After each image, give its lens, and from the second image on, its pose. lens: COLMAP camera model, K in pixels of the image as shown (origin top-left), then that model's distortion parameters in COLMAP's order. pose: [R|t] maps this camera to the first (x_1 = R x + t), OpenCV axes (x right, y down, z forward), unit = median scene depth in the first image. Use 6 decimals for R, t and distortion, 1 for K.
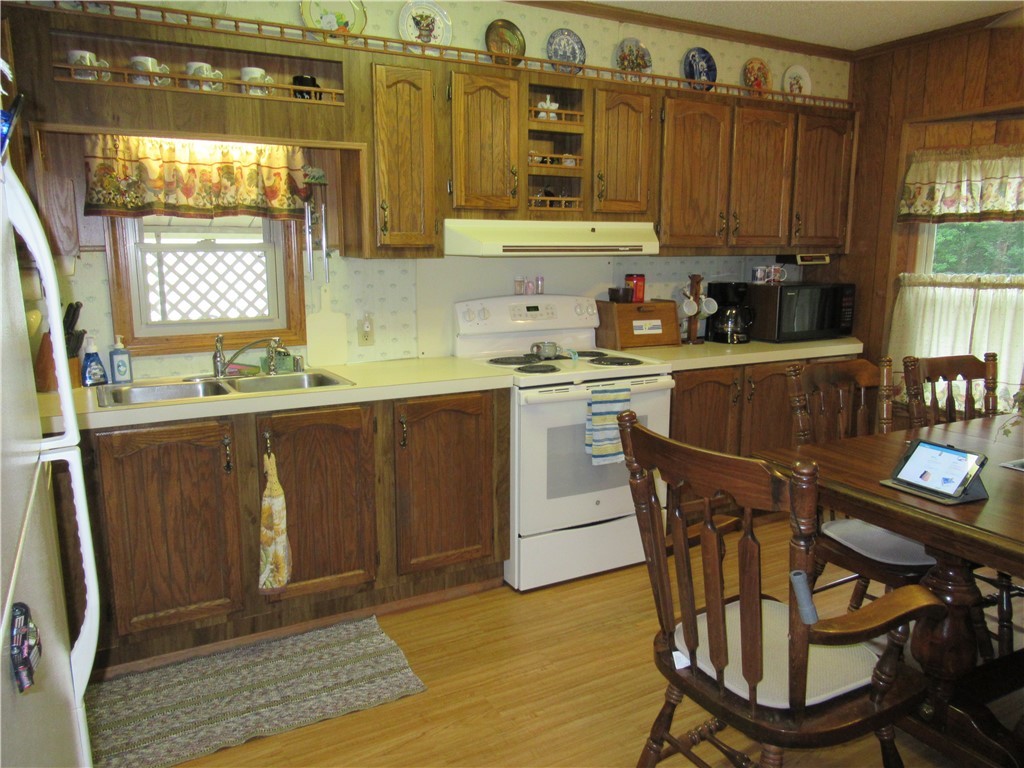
lens RADIAL K [[757.1, 0, 511.2], [0, 757.1, 385.2], [0, 0, 1]] dist [-0.014053, 0.007483]
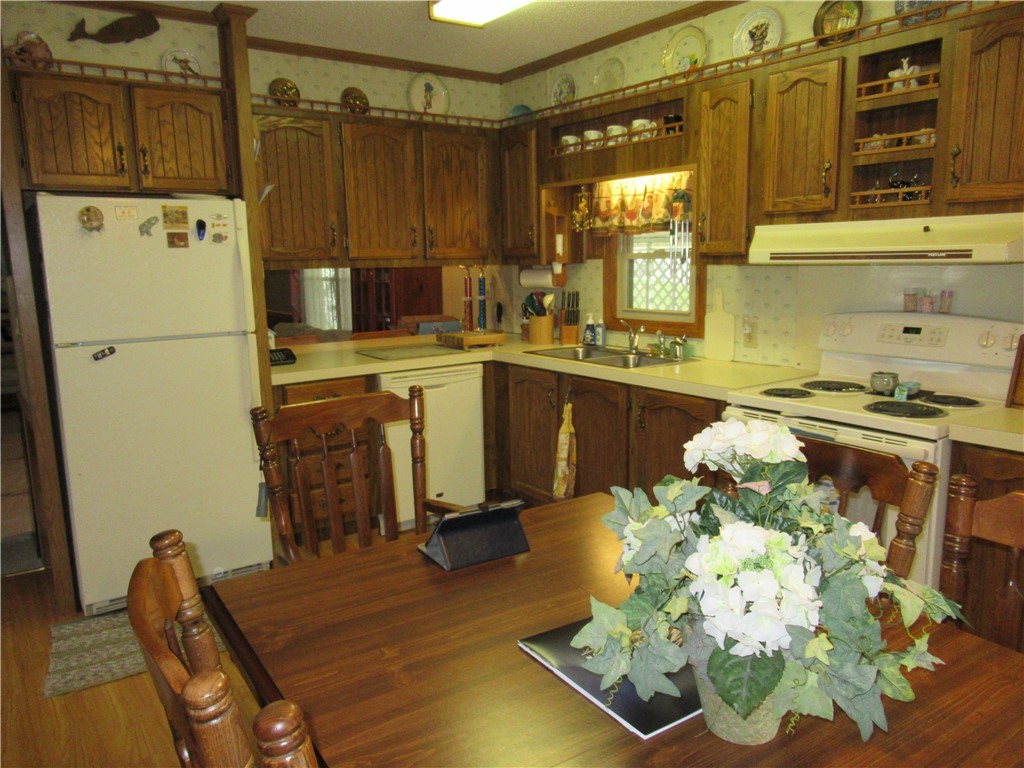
lens RADIAL K [[757.1, 0, 508.6], [0, 757.1, 385.6], [0, 0, 1]] dist [-0.014053, 0.007483]
pose [[0.137671, 0.165764, -0.976509, 0.831320], [-0.156671, 0.977129, 0.143781, -0.102953], [0.978009, 0.133196, 0.160493, 0.529859]]
